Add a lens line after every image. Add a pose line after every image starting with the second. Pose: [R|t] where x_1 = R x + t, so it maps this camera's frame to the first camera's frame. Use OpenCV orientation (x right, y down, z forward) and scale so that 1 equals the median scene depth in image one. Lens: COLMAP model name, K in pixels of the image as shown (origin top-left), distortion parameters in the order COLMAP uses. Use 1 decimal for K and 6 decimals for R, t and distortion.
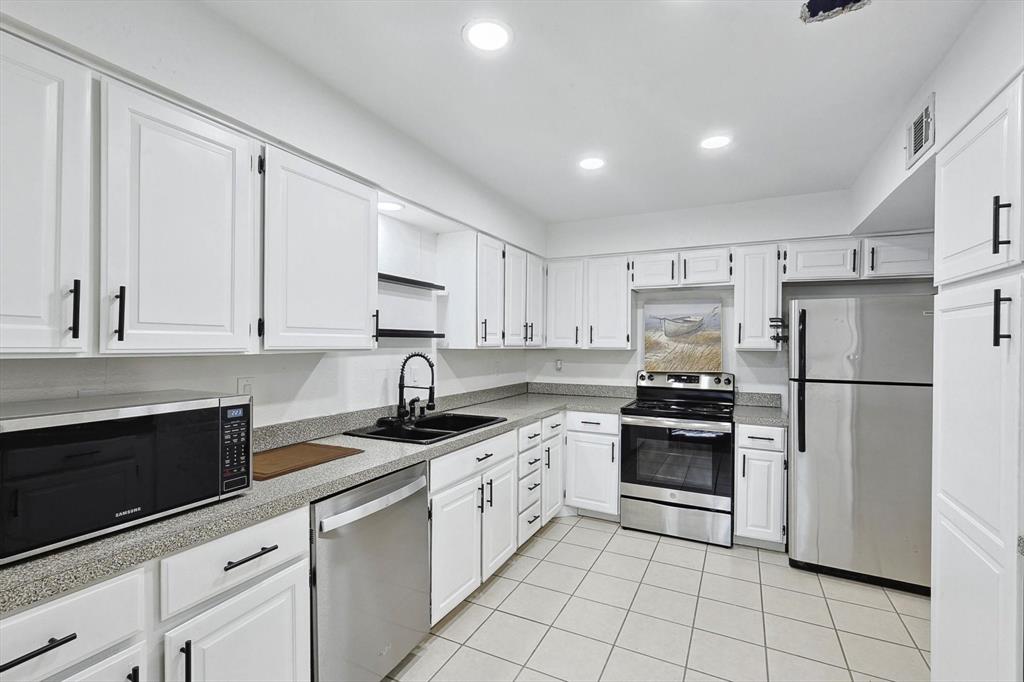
lens RADIAL K [[453.2, 0, 510.3], [0, 453.2, 333.1], [0, 0, 1]] dist [0.003074, 0.000218]
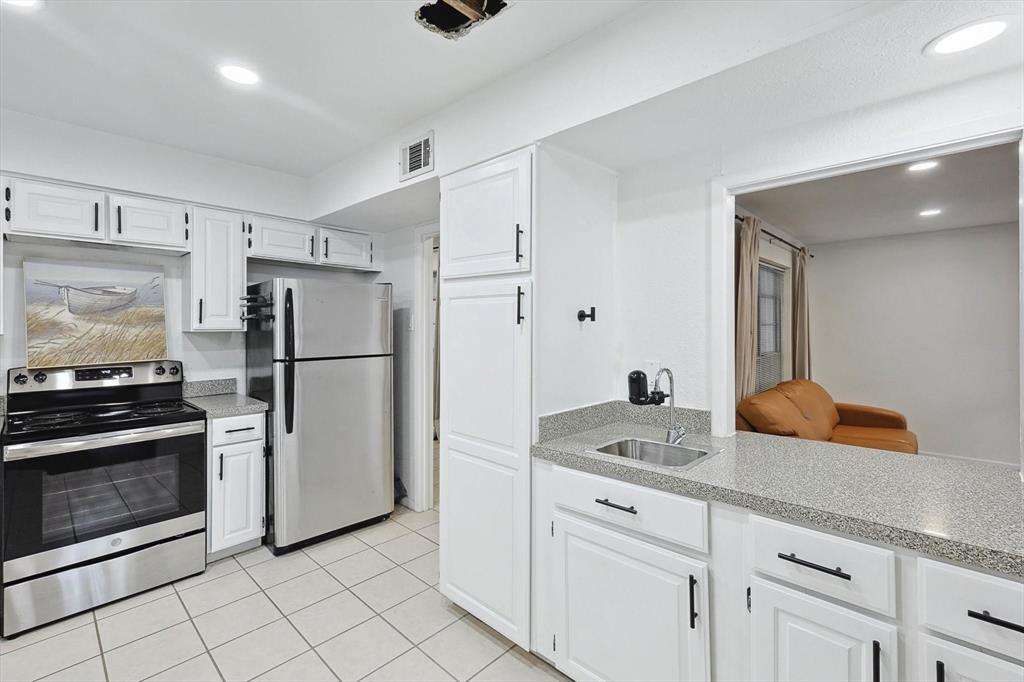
lens RADIAL K [[455.7, 0, 512.7], [0, 455.7, 318.7], [0, 0, 1]] dist [0.002708, 0.000274]
pose [[0.284598, 0.005705, 0.958630, -0.138816], [-0.018061, 0.999837, -0.000588, 0.004525], [-0.958477, -0.017147, 0.284654, 0.215793]]
